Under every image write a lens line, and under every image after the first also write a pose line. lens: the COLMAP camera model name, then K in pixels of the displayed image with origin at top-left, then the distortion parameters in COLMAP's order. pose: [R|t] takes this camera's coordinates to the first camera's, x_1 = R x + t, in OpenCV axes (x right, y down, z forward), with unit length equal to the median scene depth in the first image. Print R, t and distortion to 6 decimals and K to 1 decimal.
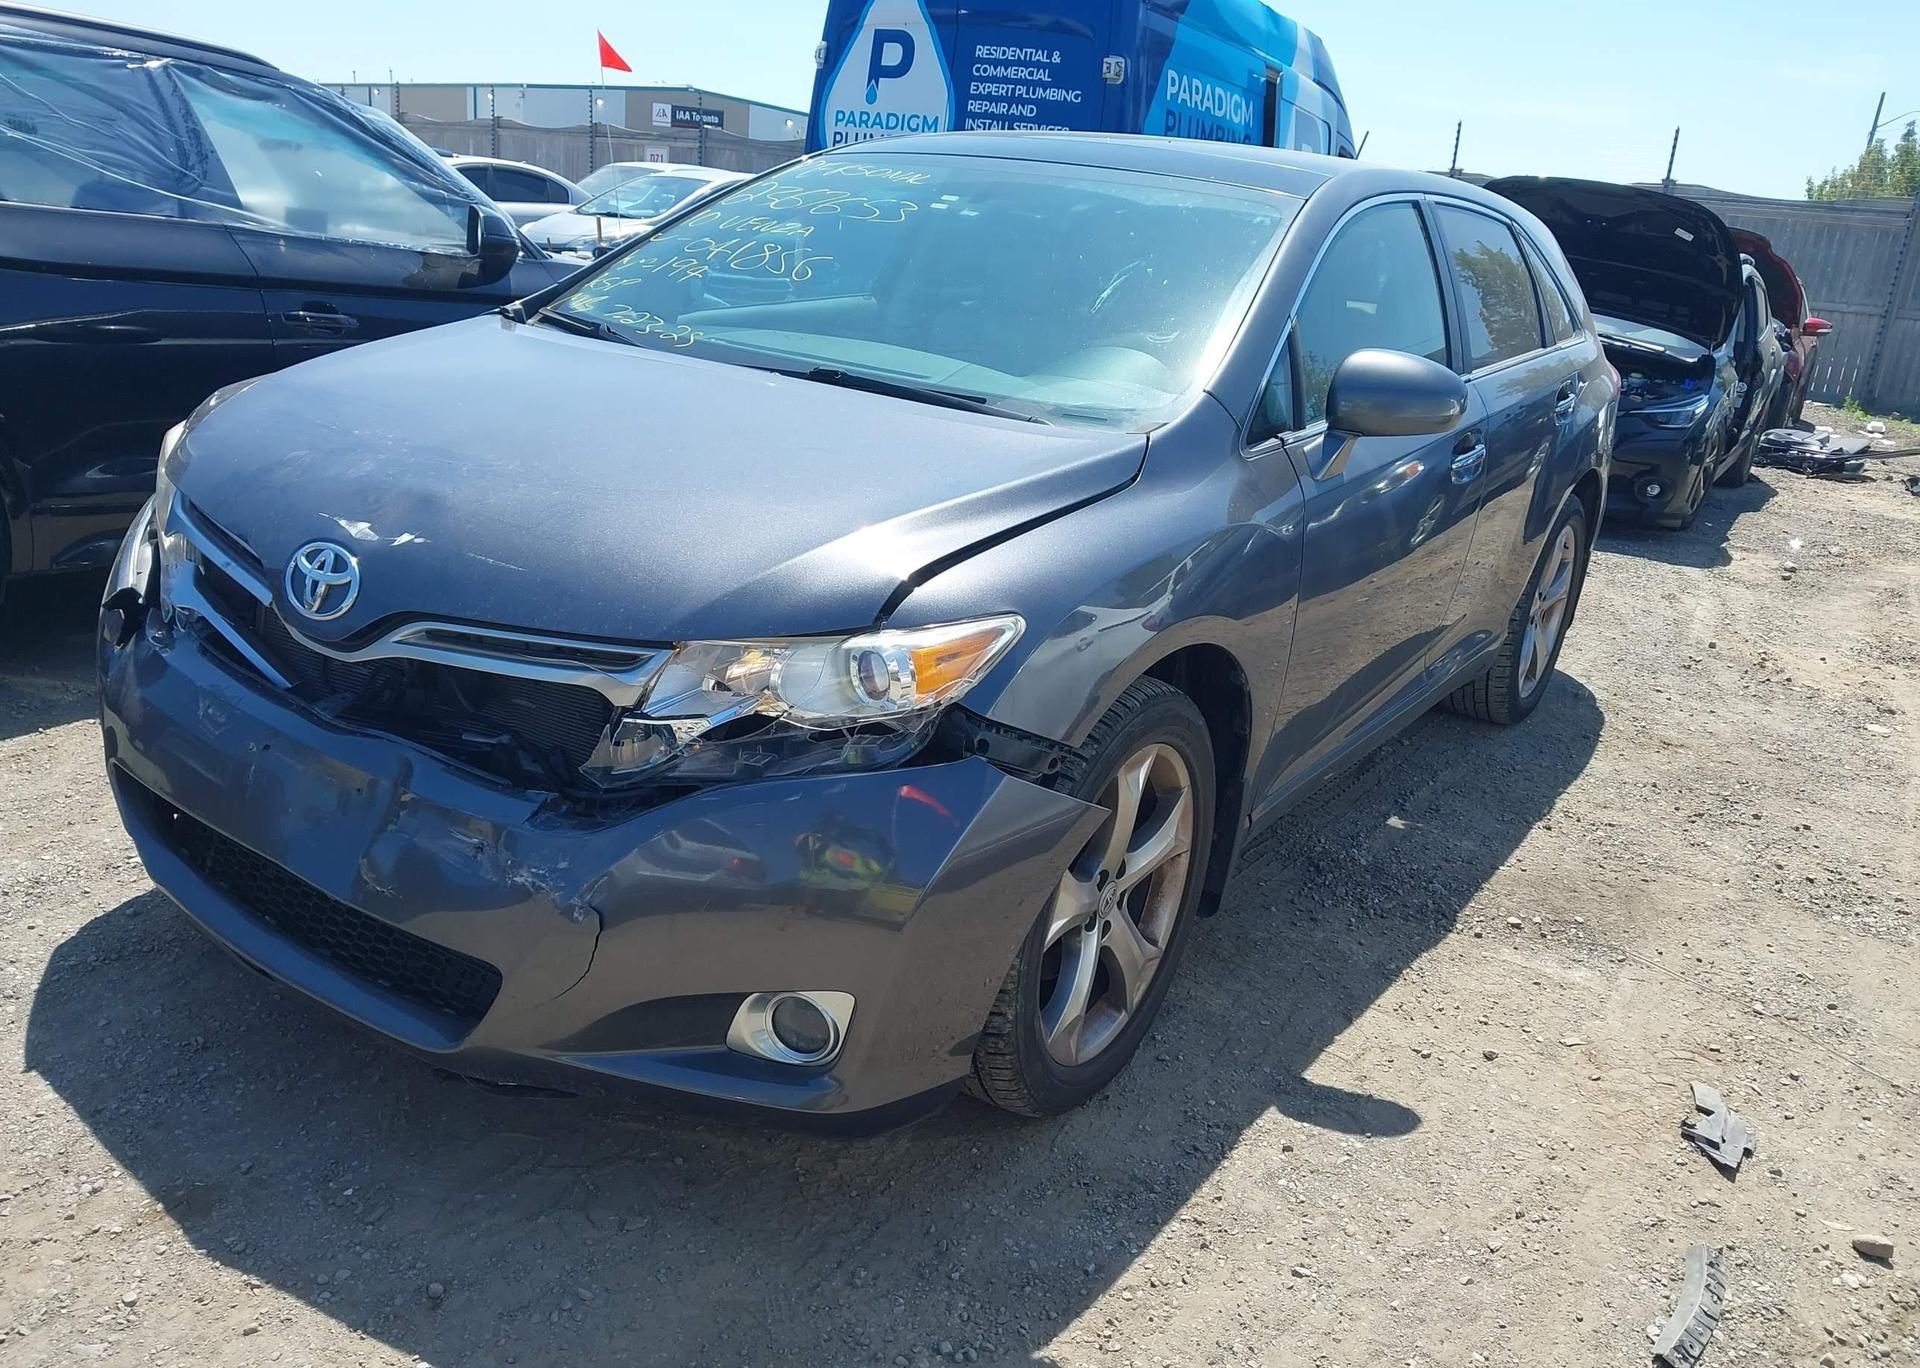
lens RADIAL K [[1531.4, 0, 969.2], [0, 1531.4, 680.8], [0, 0, 1]] dist [-0.004733, -0.005307]
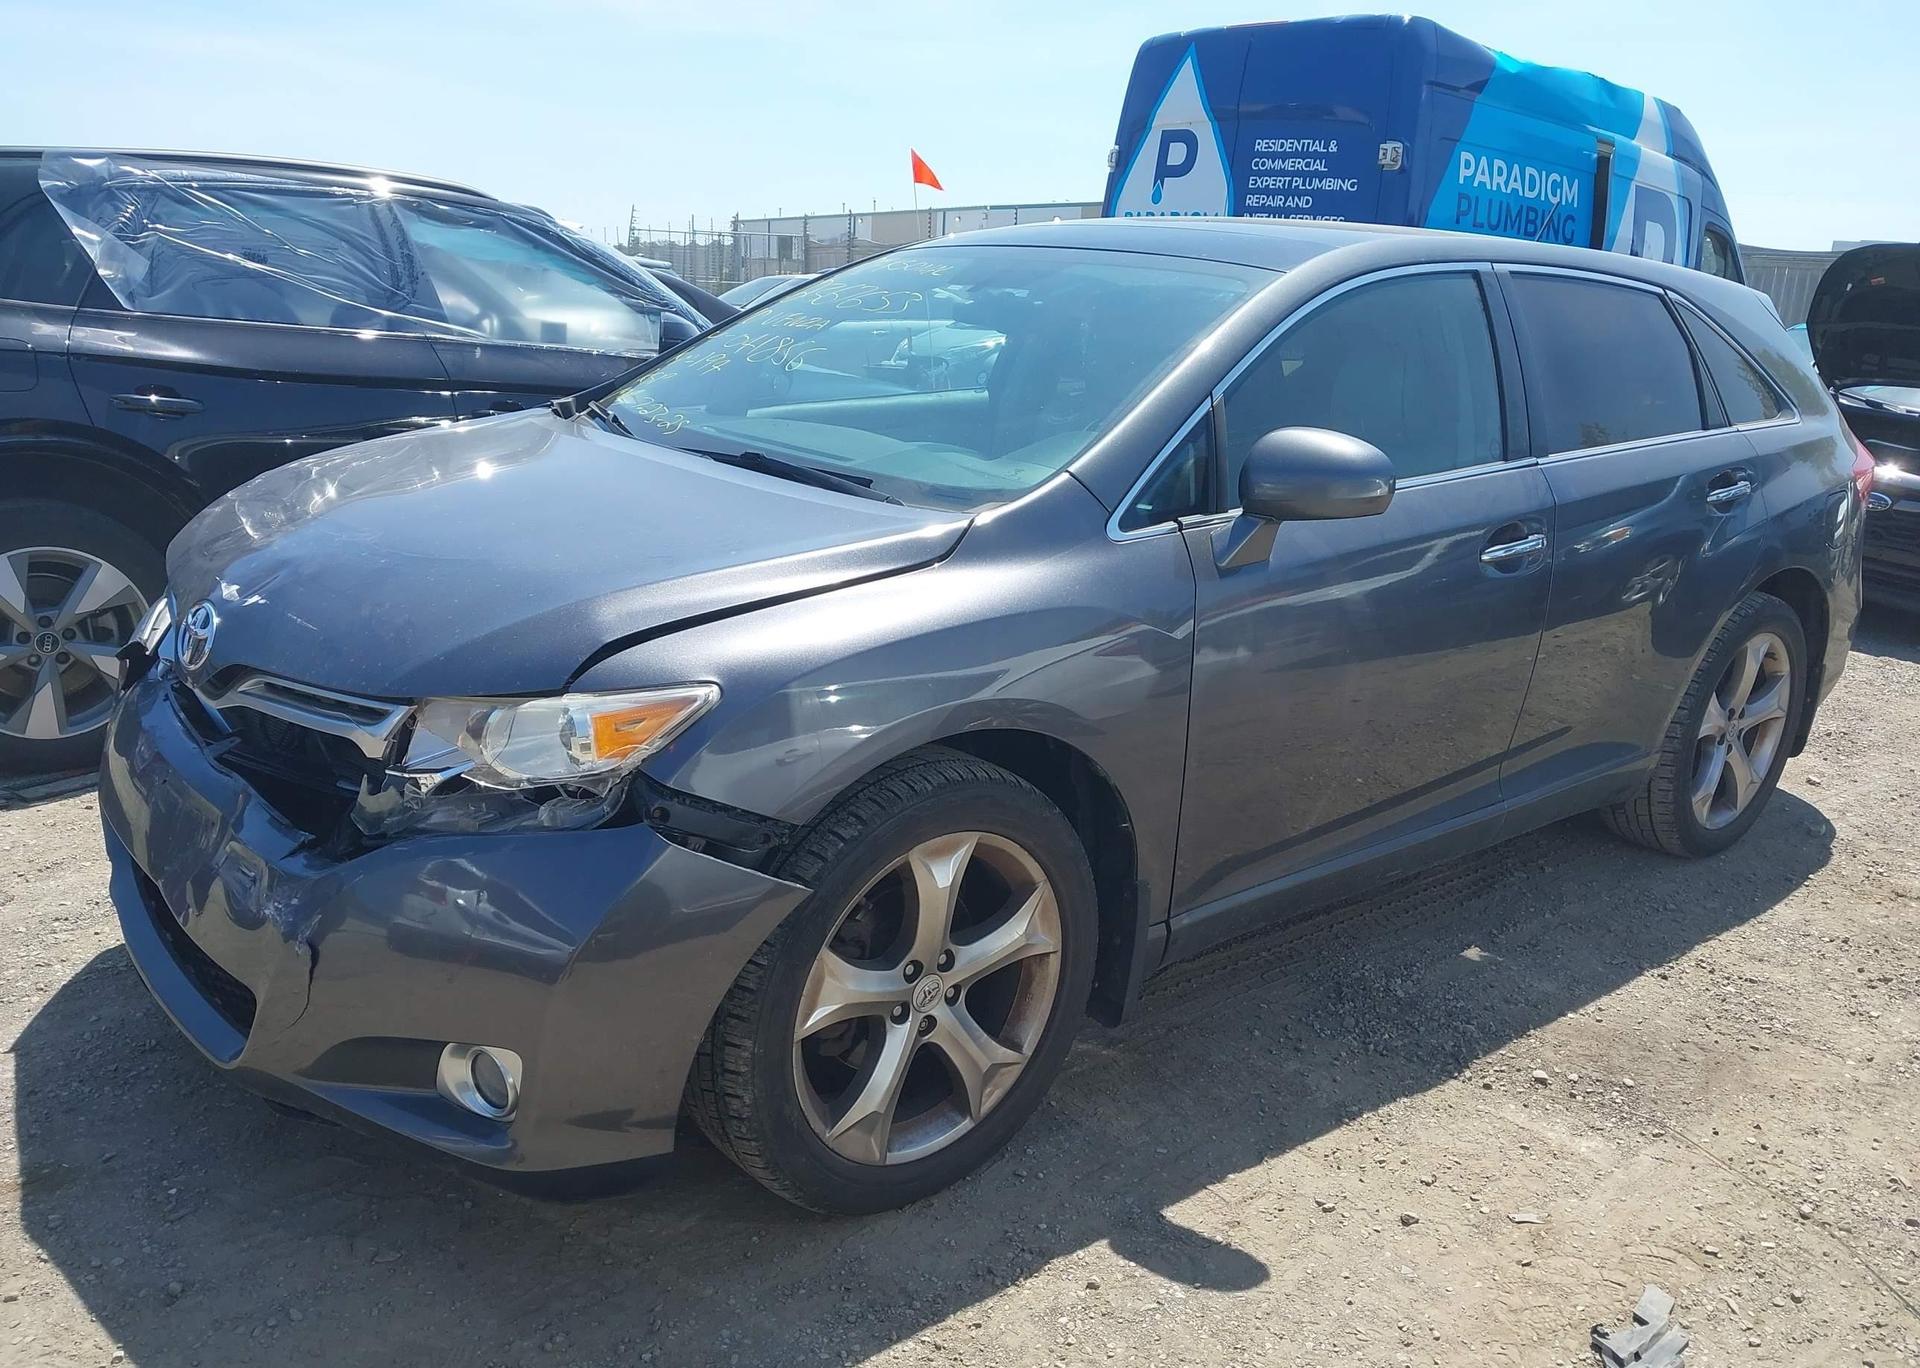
lens RADIAL K [[1537.6, 0, 961.1], [0, 1537.6, 671.6], [0, 0, 1]] dist [0.000203, 0.001717]
pose [[0.956269, 0.033821, -0.290527, 0.286865], [-0.054557, 0.996485, -0.063570, 0.001534], [0.287356, 0.076640, 0.954753, 0.051614]]
